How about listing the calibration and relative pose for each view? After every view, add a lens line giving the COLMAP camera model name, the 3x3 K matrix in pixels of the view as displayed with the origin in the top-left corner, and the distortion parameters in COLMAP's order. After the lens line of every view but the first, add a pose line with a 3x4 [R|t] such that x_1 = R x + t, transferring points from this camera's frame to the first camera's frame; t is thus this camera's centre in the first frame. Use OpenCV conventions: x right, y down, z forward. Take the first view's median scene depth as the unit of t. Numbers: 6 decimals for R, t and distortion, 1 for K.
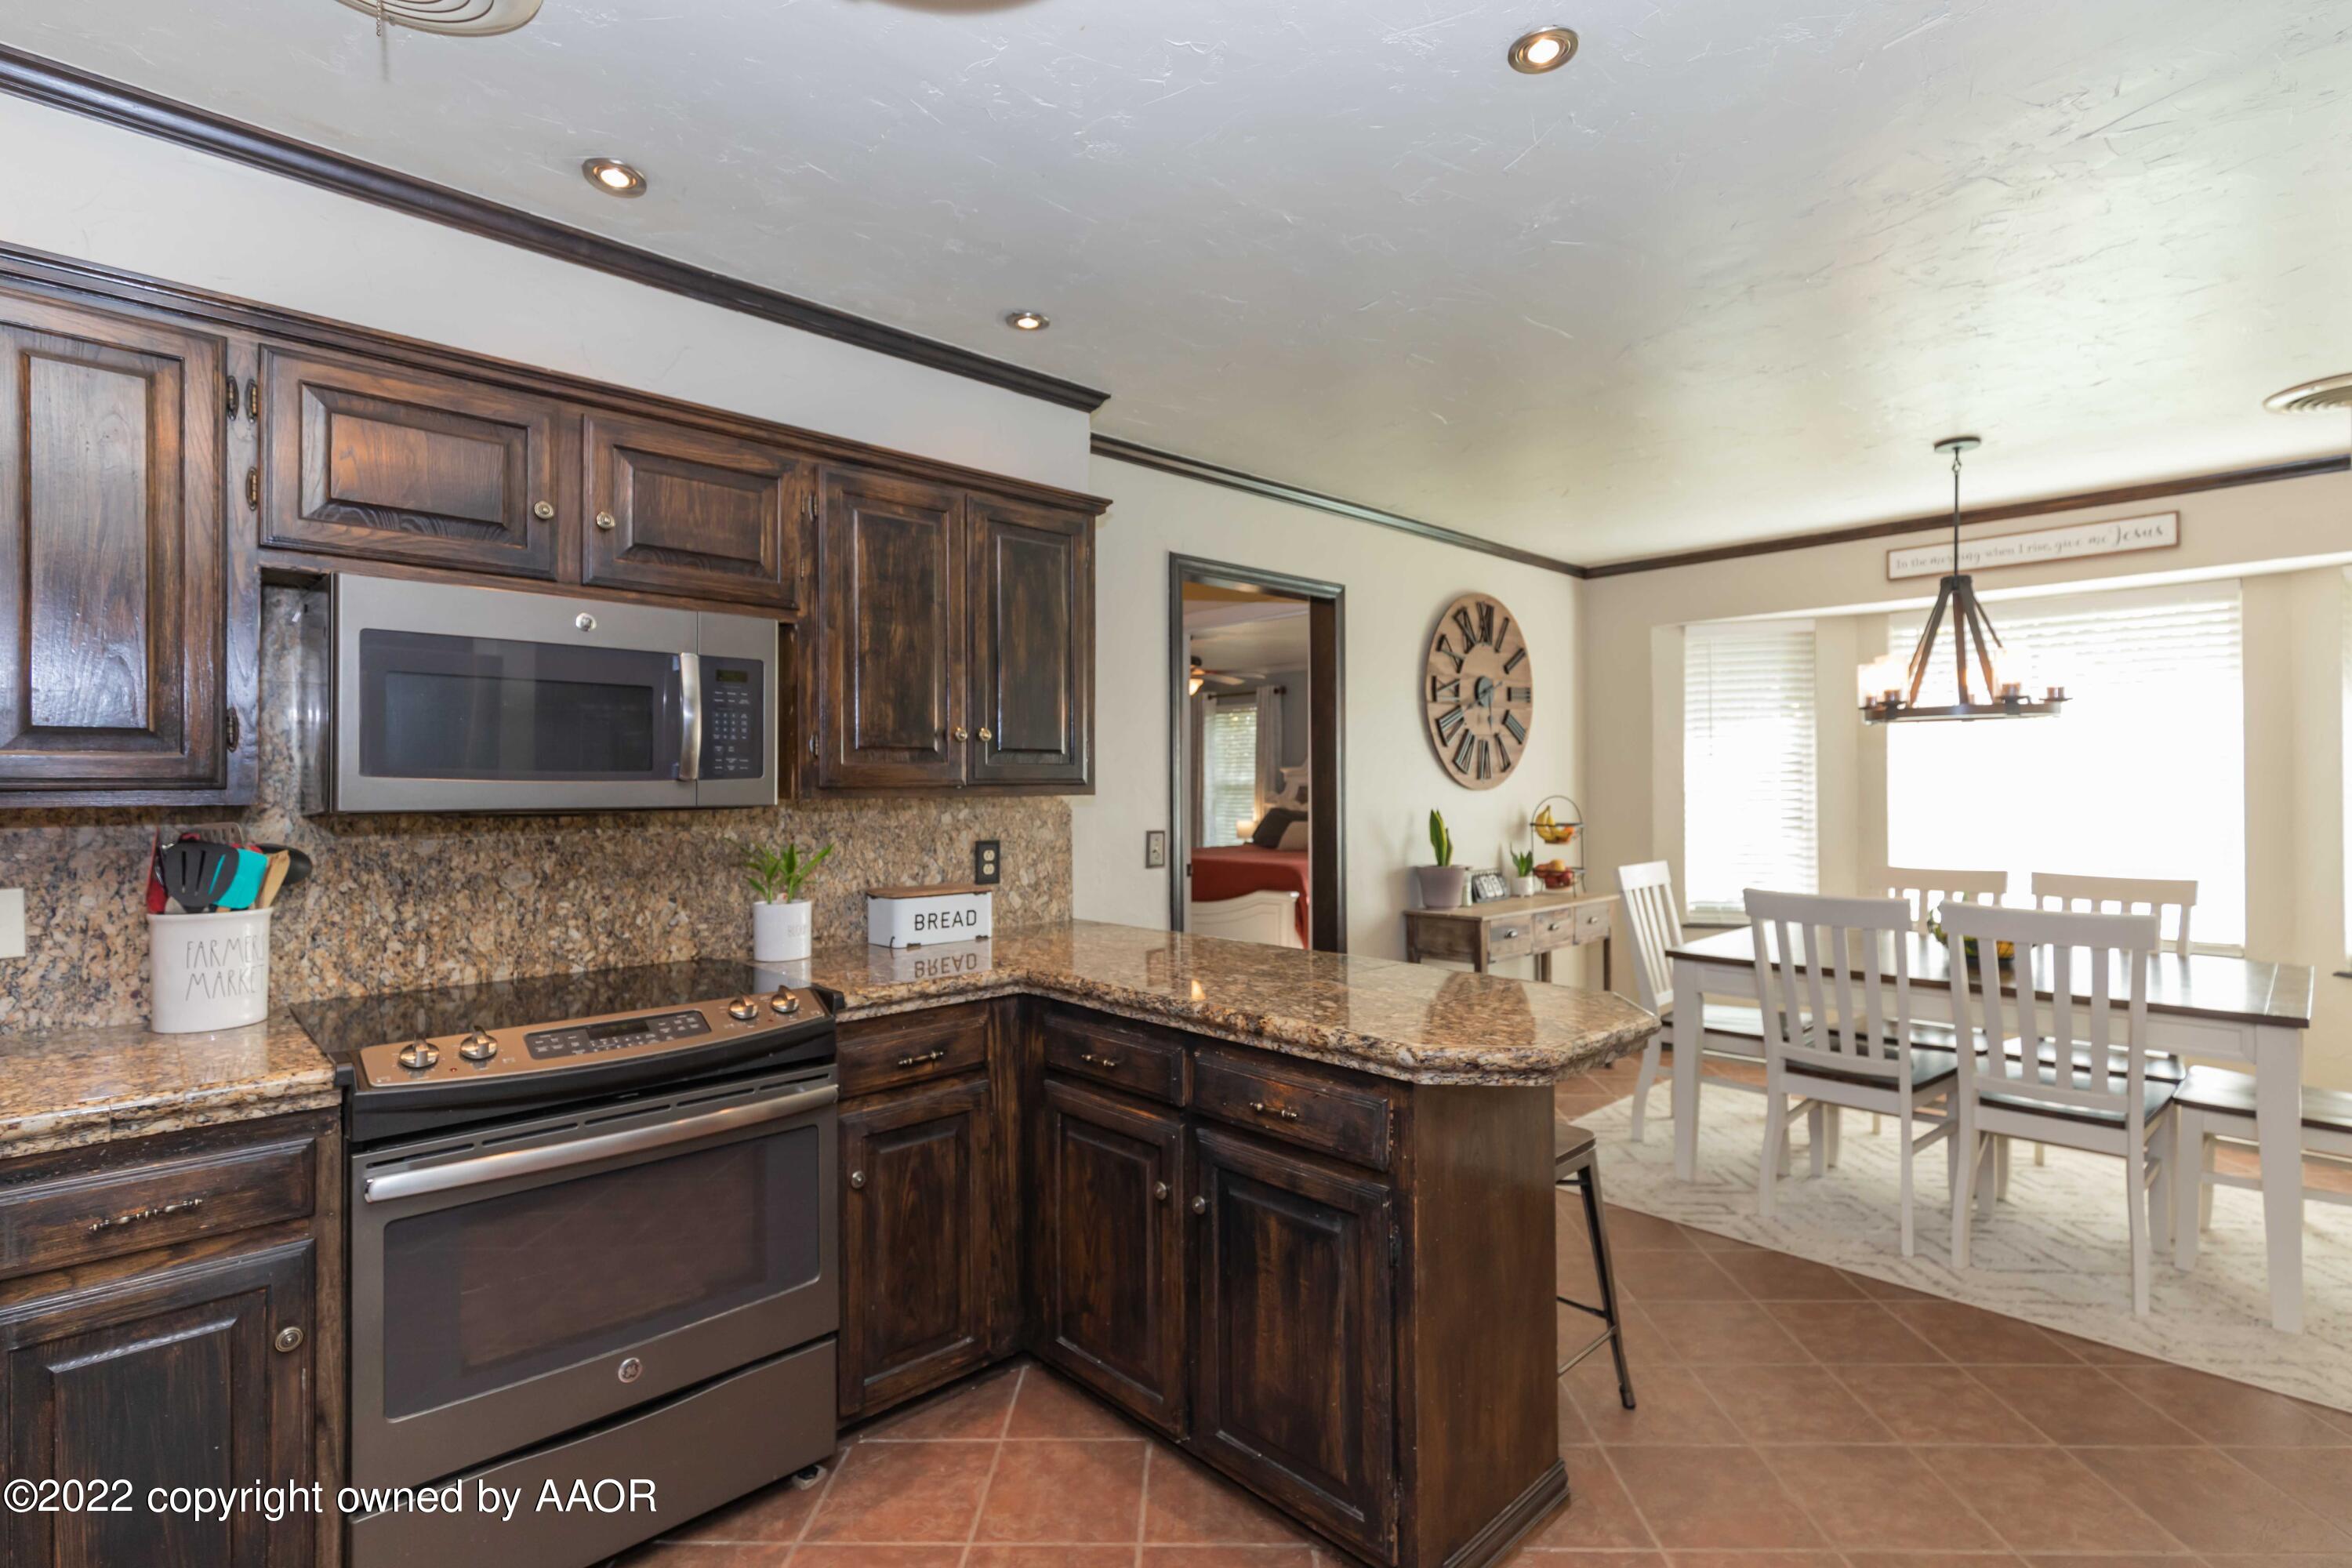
lens RADIAL K [[1077.0, 0, 1222.2], [0, 1077.0, 781.9], [0, 0, 1]] dist [0.010445, -0.000210]
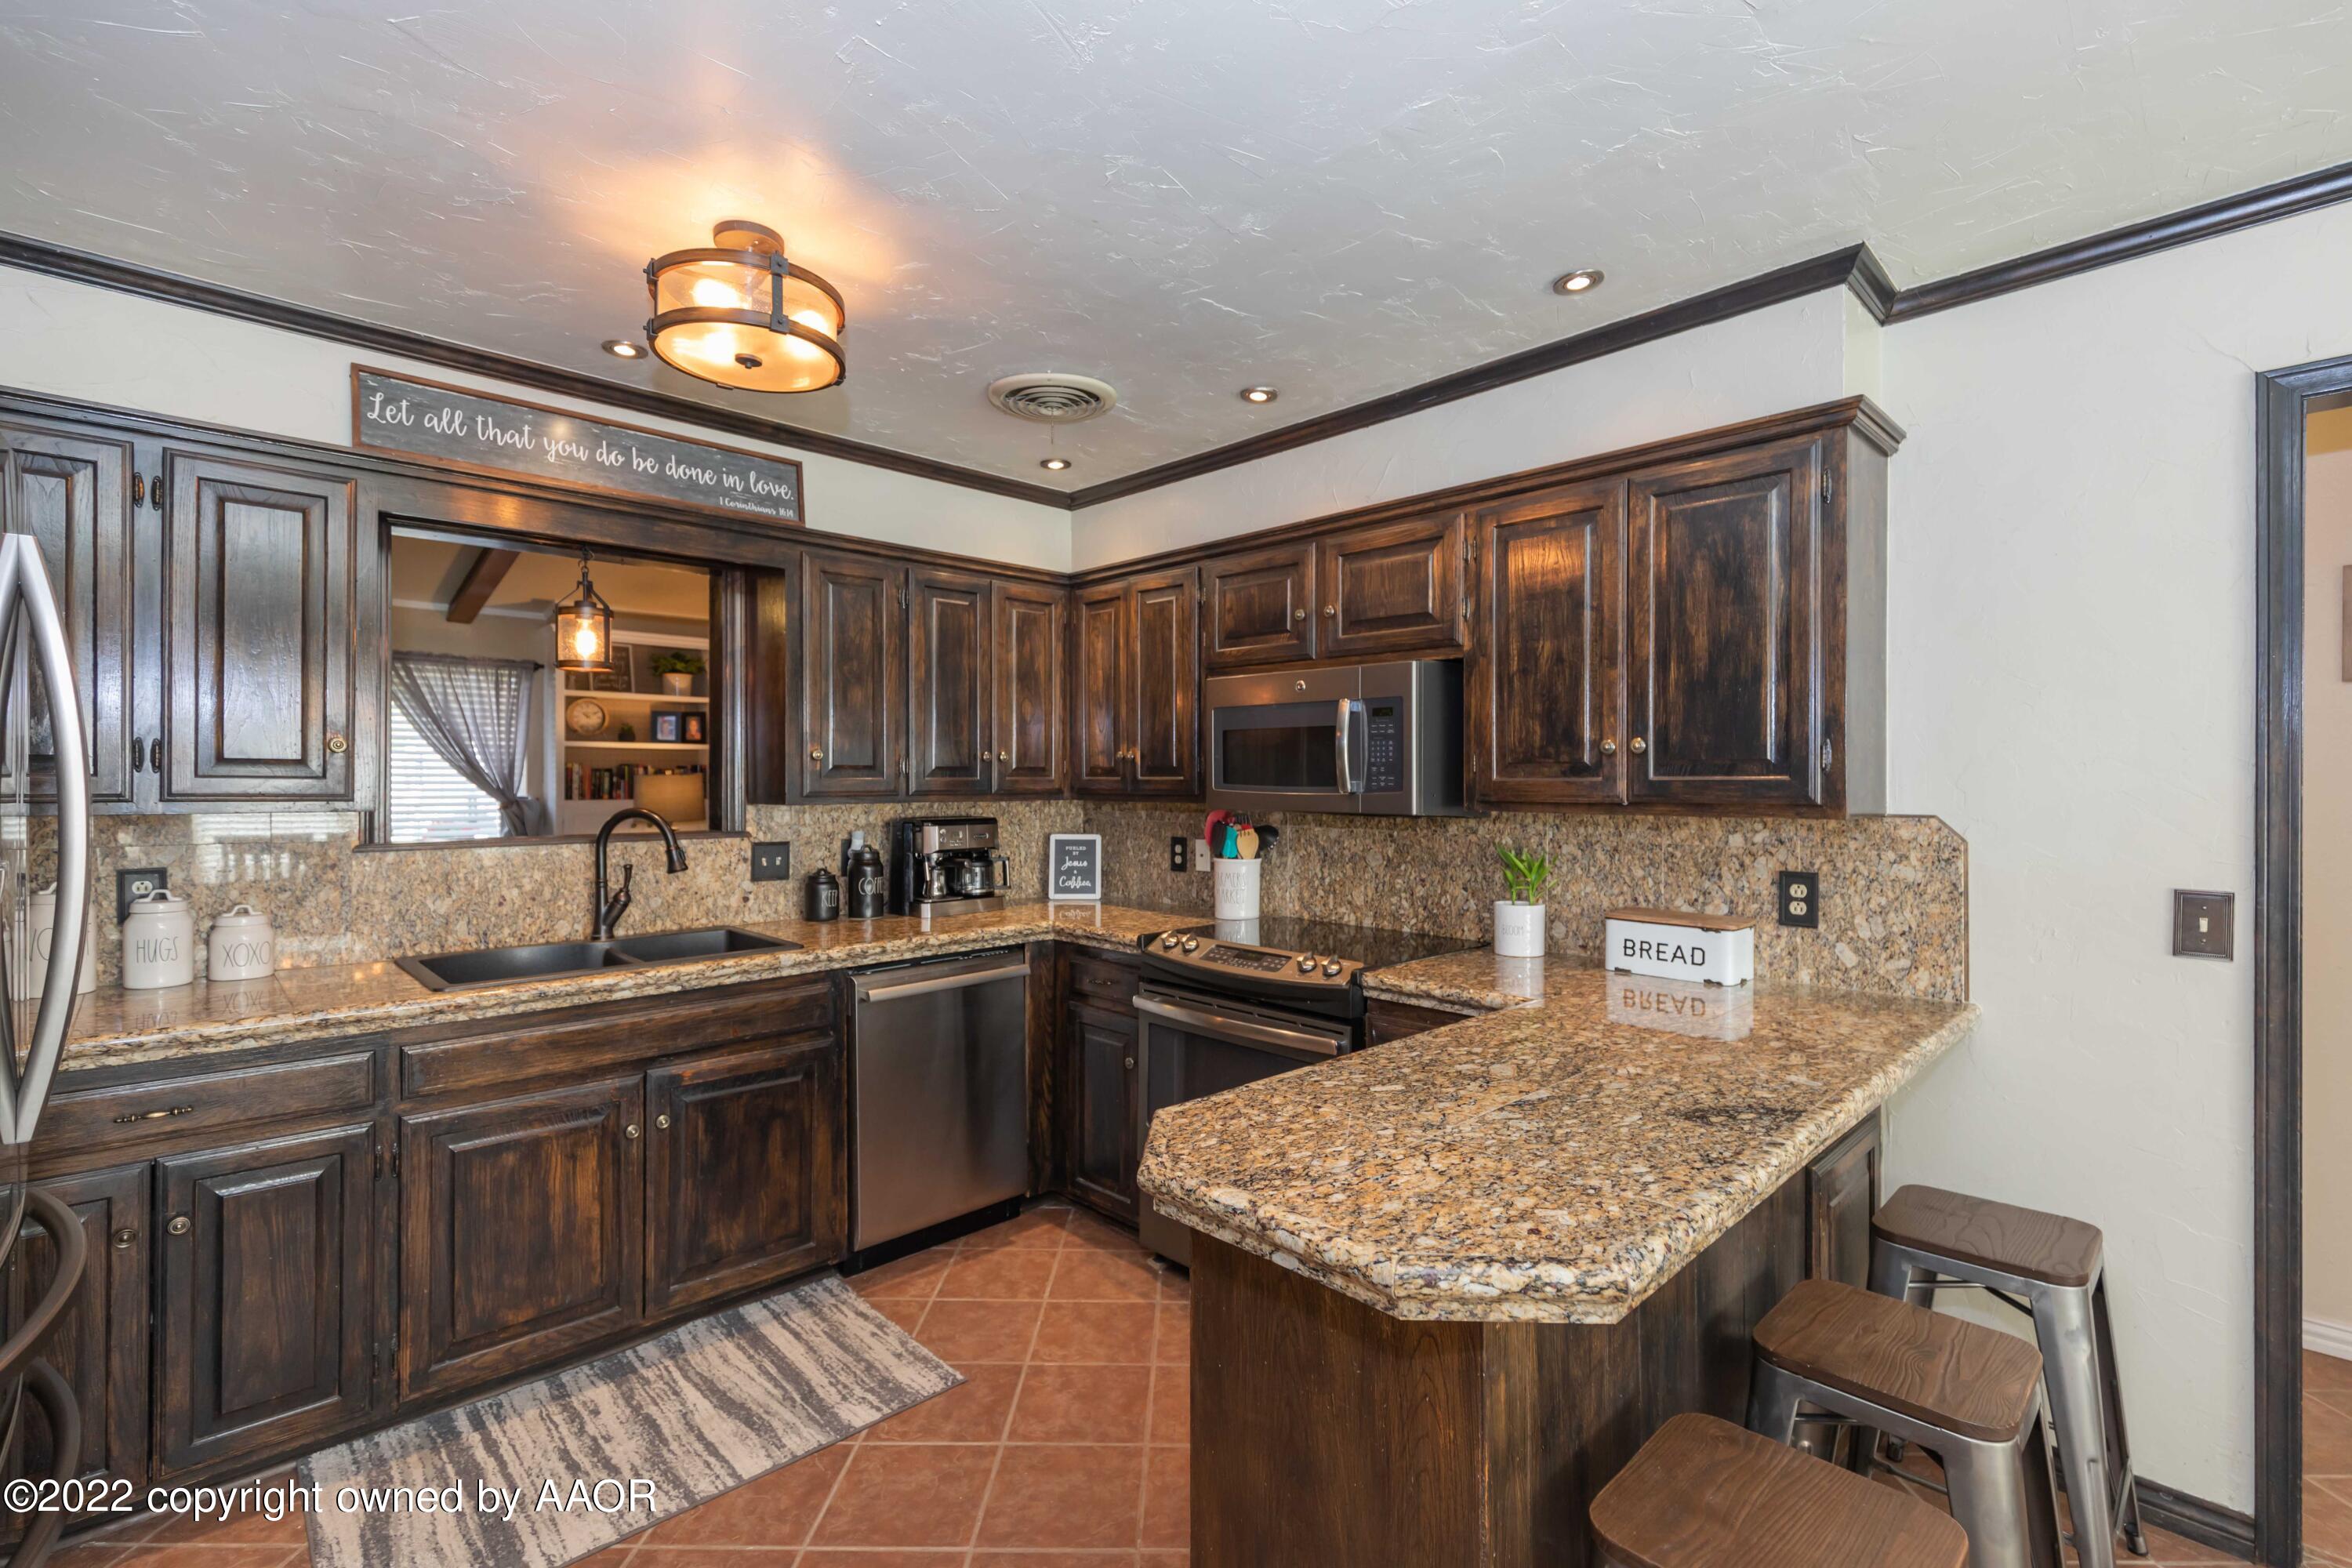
lens RADIAL K [[1077.0, 0, 1222.2], [0, 1077.0, 781.9], [0, 0, 1]] dist [0.010445, -0.000210]
pose [[0.000168, 0.004050, -0.999992, 0.667054], [-0.002285, 0.999989, 0.004050, -0.016471], [0.999997, 0.002284, 0.000177, 0.663024]]
